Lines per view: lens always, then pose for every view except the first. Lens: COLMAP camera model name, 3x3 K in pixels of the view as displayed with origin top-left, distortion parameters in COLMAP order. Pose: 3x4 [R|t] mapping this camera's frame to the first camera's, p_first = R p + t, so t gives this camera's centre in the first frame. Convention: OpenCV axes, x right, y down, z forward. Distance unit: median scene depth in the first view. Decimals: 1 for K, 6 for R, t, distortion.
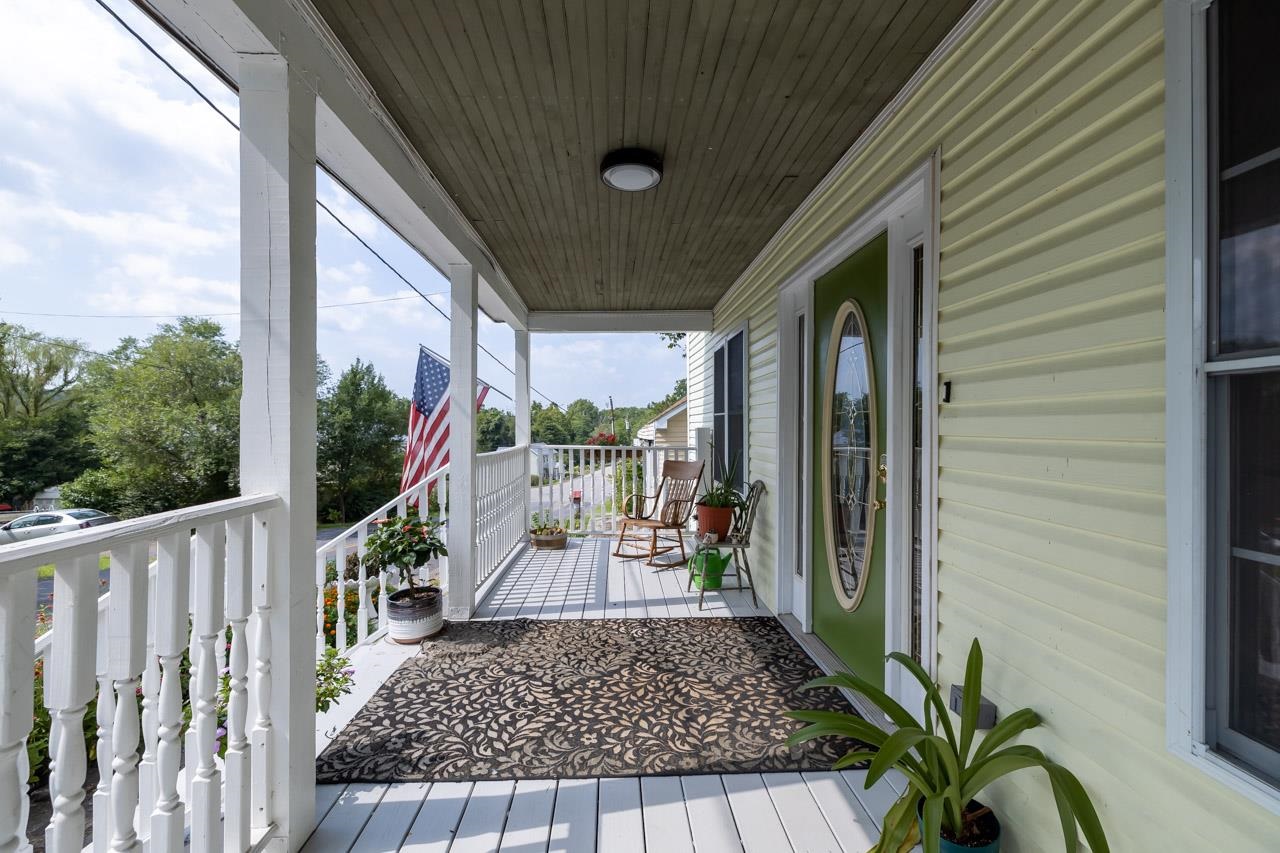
lens RADIAL K [[549.5, 0, 639.3], [0, 549.5, 423.8], [0, 0, 1]] dist [-0.001479, 0.000297]
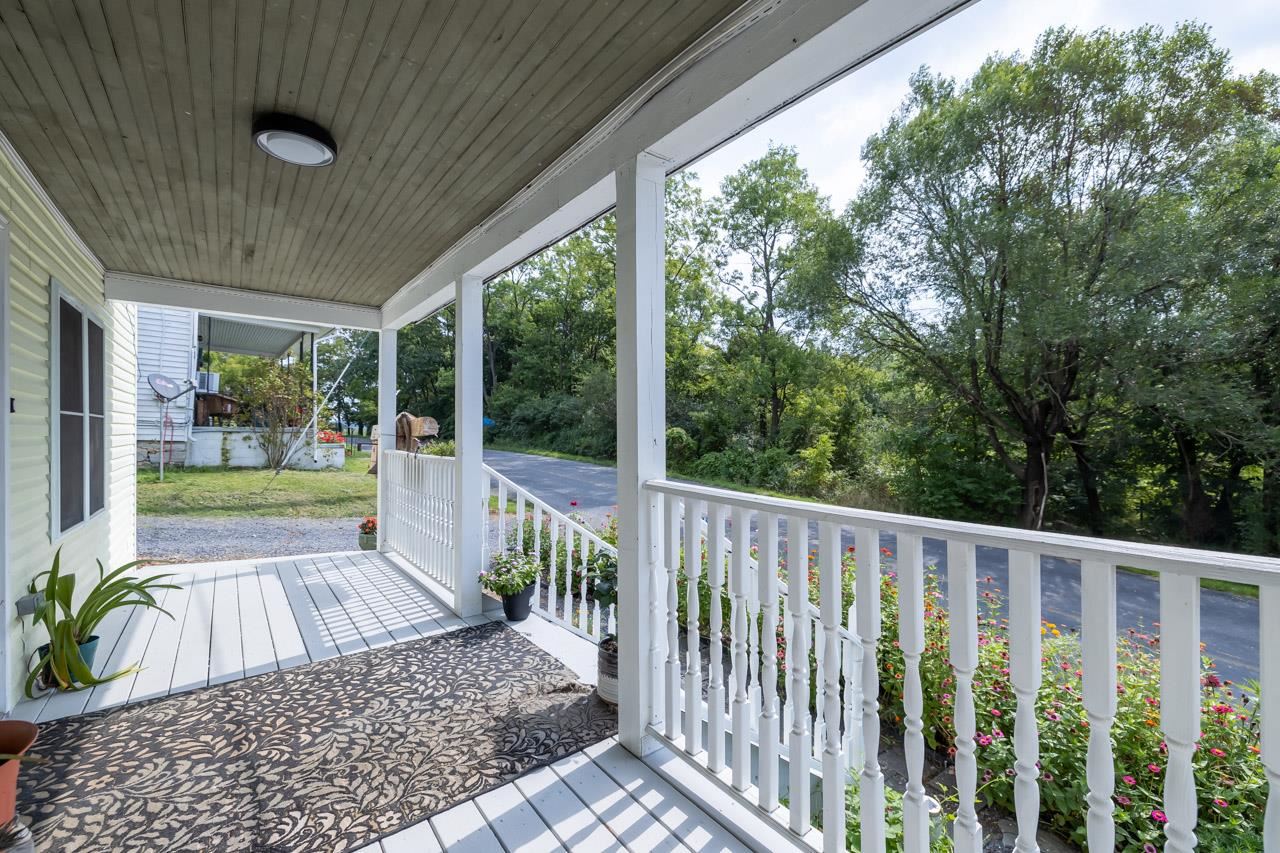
lens RADIAL K [[545.5, 0, 649.2], [0, 545.5, 427.7], [0, 0, 1]] dist [-0.003845, -0.000063]
pose [[-0.818883, -0.004539, -0.573943, 0.021500], [0.002108, 0.999938, -0.010915, 0.011465], [0.573957, -0.010148, -0.818823, 2.038913]]
